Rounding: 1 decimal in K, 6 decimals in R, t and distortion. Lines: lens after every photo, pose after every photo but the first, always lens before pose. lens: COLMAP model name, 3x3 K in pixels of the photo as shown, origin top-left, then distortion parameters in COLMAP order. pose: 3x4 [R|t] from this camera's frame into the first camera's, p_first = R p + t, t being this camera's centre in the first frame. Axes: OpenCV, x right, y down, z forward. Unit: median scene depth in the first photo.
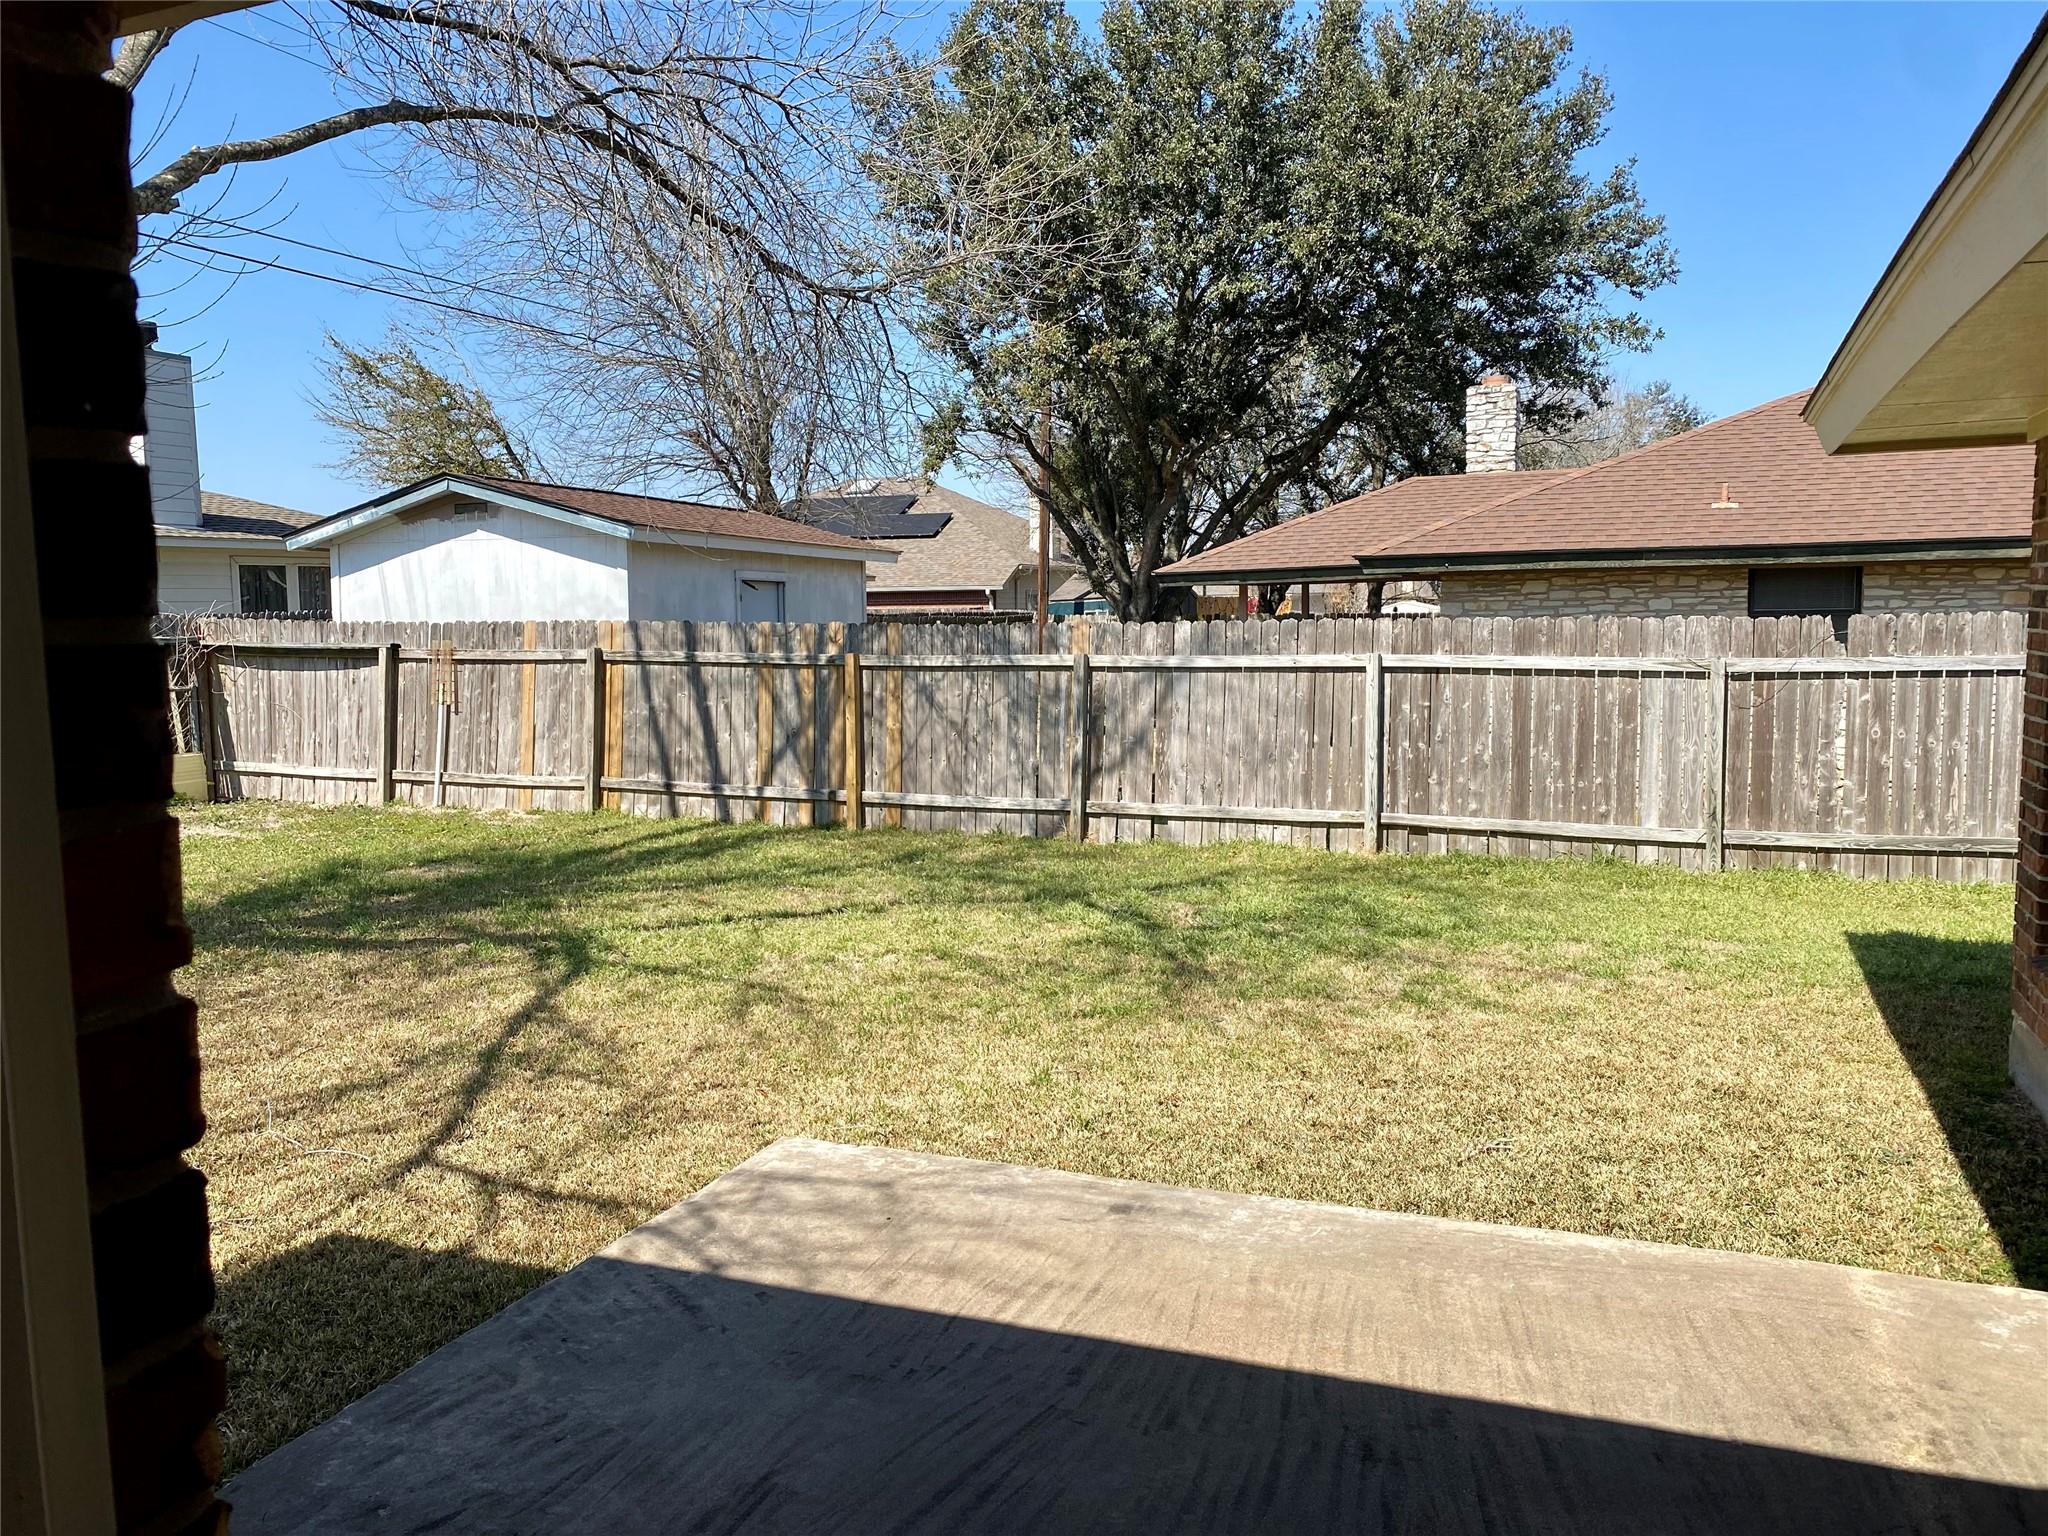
lens RADIAL K [[1559.3, 0, 1024.0], [0, 1559.3, 768.0], [0, 0, 1]] dist [0.082971, -0.143026]
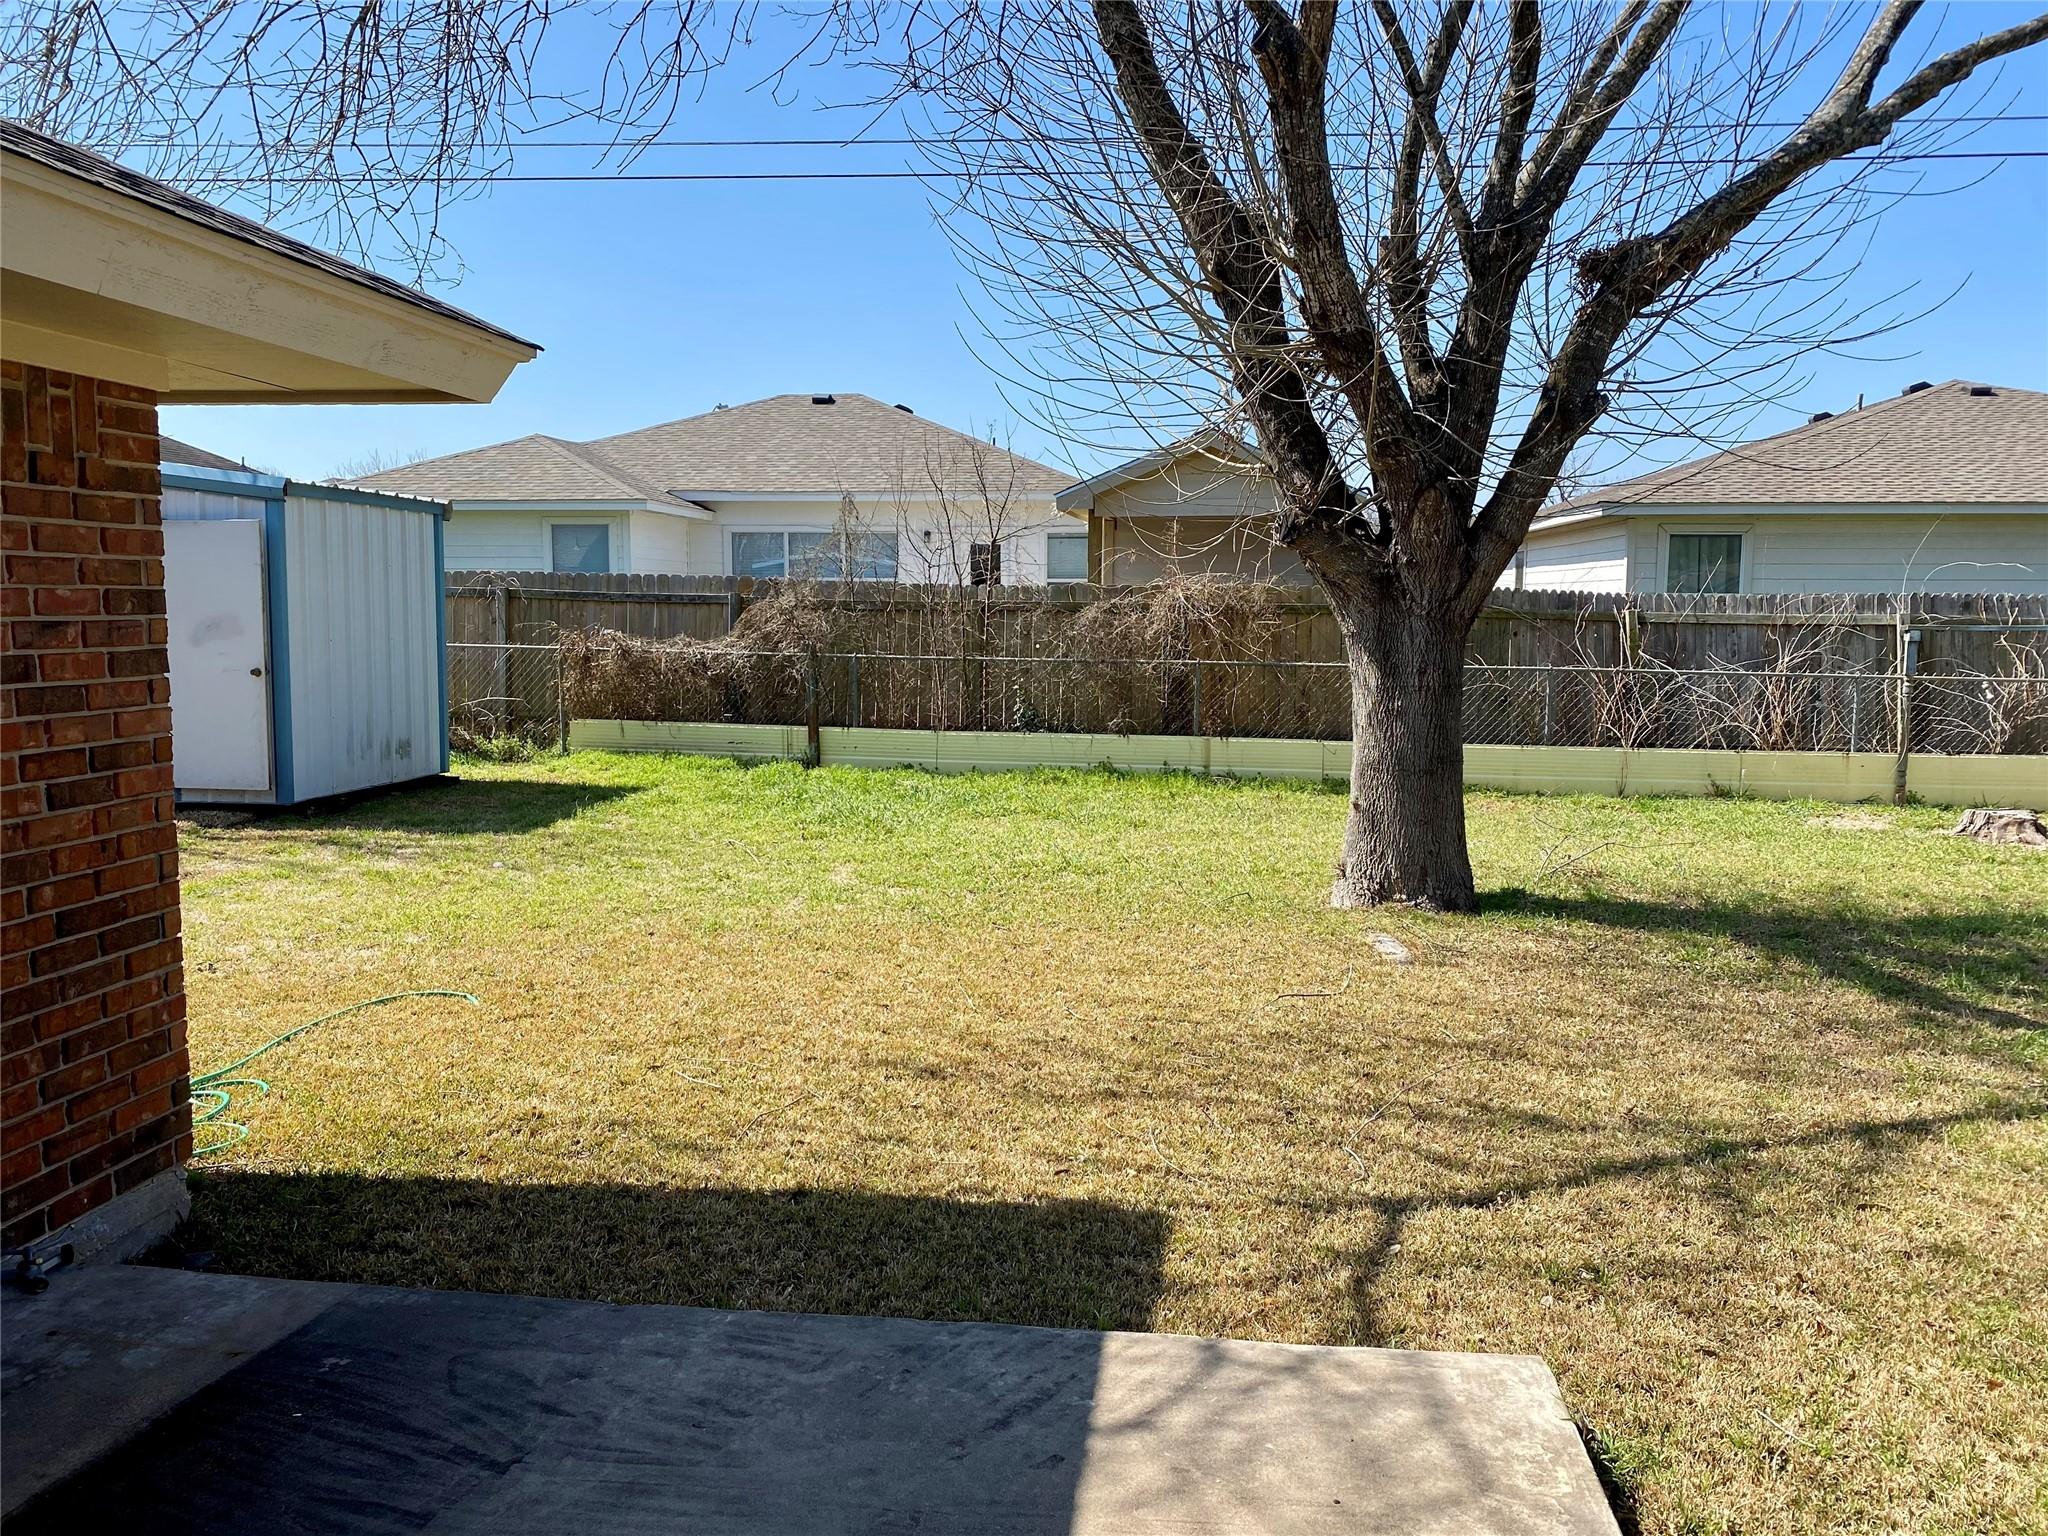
lens RADIAL K [[1579.1, 0, 1028.8], [0, 1579.1, 743.5], [0, 0, 1]] dist [0.032260, -0.040008]
pose [[0.260187, 0.108265, -0.959469, 0.141852], [-0.109750, 0.990570, 0.082013, -0.021265], [0.959301, 0.083963, 0.269615, 0.194291]]
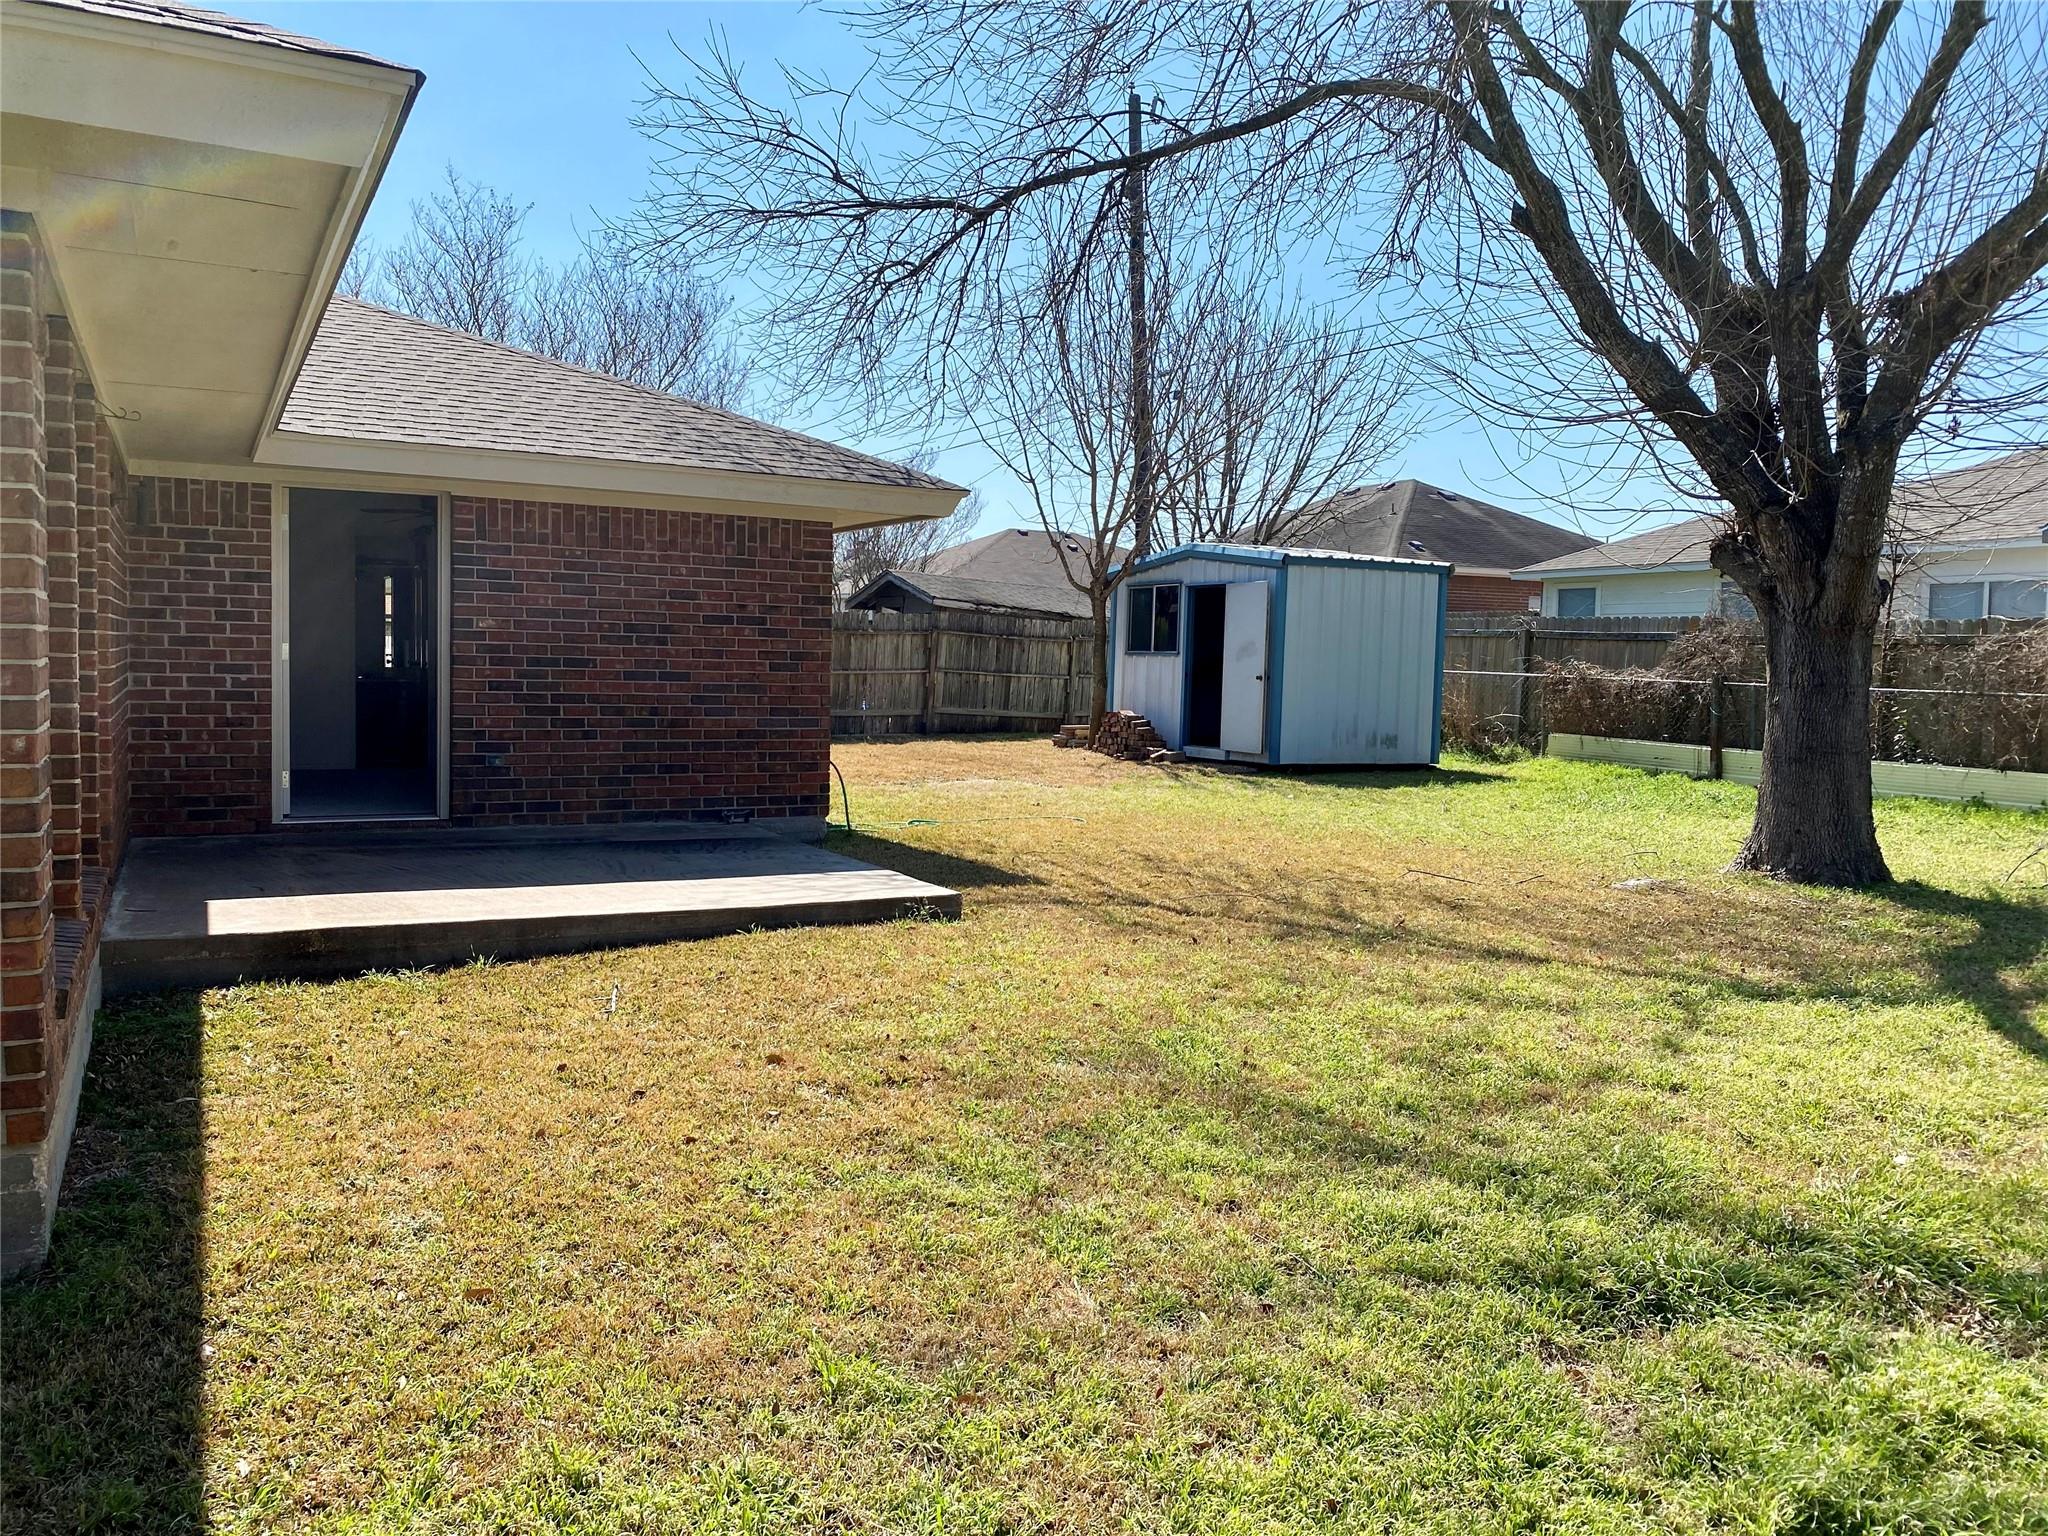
lens RADIAL K [[1584.6, 0, 1016.4], [0, 1584.6, 718.3], [0, 0, 1]] dist [0.028195, -0.010573]
pose [[-0.642856, 0.036137, -0.765134, 0.355186], [-0.086814, 0.989013, 0.119651, -0.049663], [0.761052, 0.143342, -0.632656, 0.690011]]
